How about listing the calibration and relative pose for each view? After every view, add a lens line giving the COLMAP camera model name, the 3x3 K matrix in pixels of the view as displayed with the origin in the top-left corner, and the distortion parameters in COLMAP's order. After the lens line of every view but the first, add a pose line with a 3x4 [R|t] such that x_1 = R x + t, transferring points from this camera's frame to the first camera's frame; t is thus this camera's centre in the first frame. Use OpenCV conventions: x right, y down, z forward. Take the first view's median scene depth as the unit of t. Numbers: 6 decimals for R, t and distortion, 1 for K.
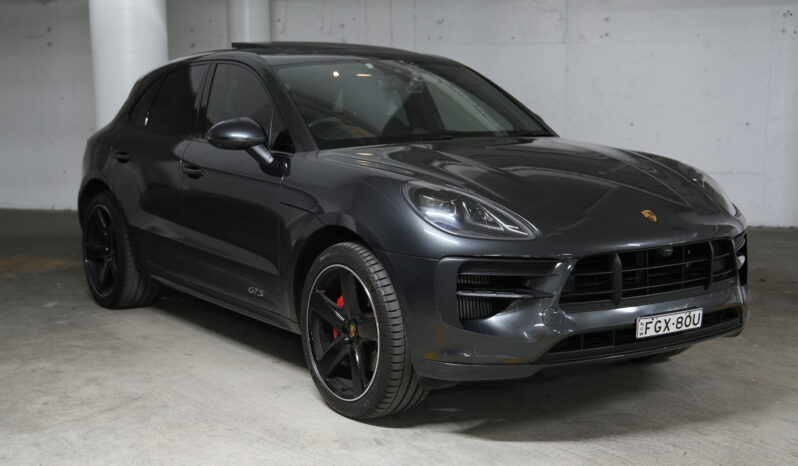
lens RADIAL K [[1066.2, 0, 397.5], [0, 1066.2, 250.7], [0, 0, 1]] dist [0.165064, 0.000000]
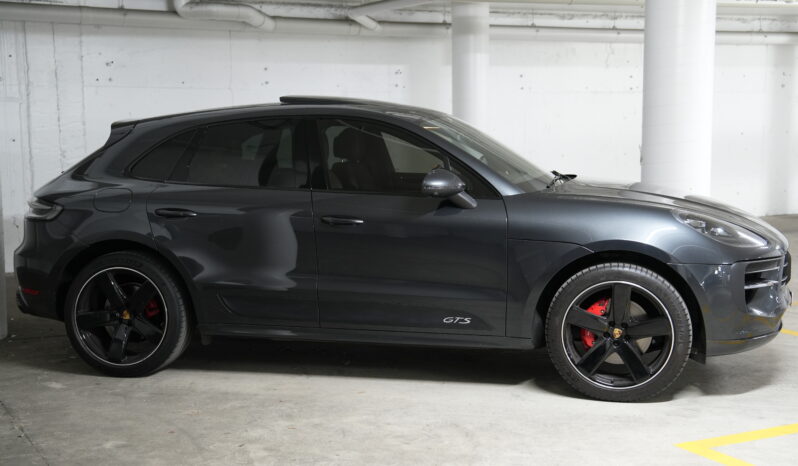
lens RADIAL K [[1066.2, 0, 394.1], [0, 1066.2, 275.9], [0, 0, 1]] dist [0.165064, 0.000000]
pose [[0.742110, -0.102706, 0.662362, -1.019395], [0.106569, 0.993700, 0.034683, -0.060697], [-0.661752, 0.044849, 0.748381, 0.215196]]
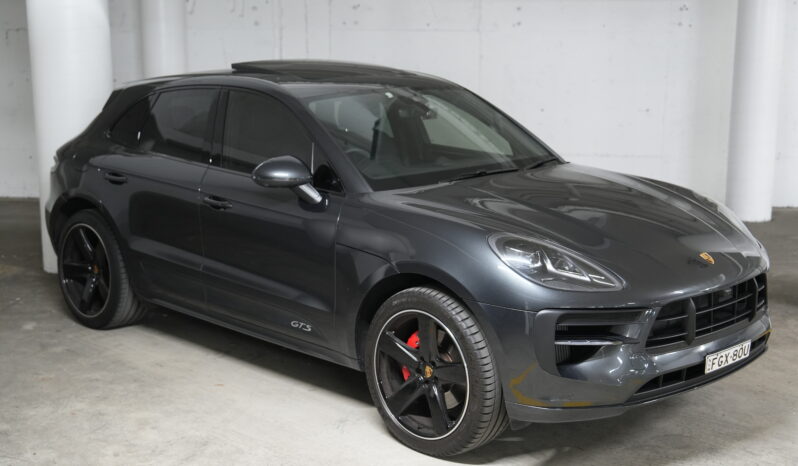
lens RADIAL K [[1066.2, 0, 399.5], [0, 1066.2, 244.0], [0, 0, 1]] dist [0.165064, 0.000000]
pose [[0.983825, -0.029423, 0.176697, -0.239883], [0.020366, 0.998394, 0.052857, -0.100694], [-0.177968, -0.048403, 0.982845, -0.015062]]
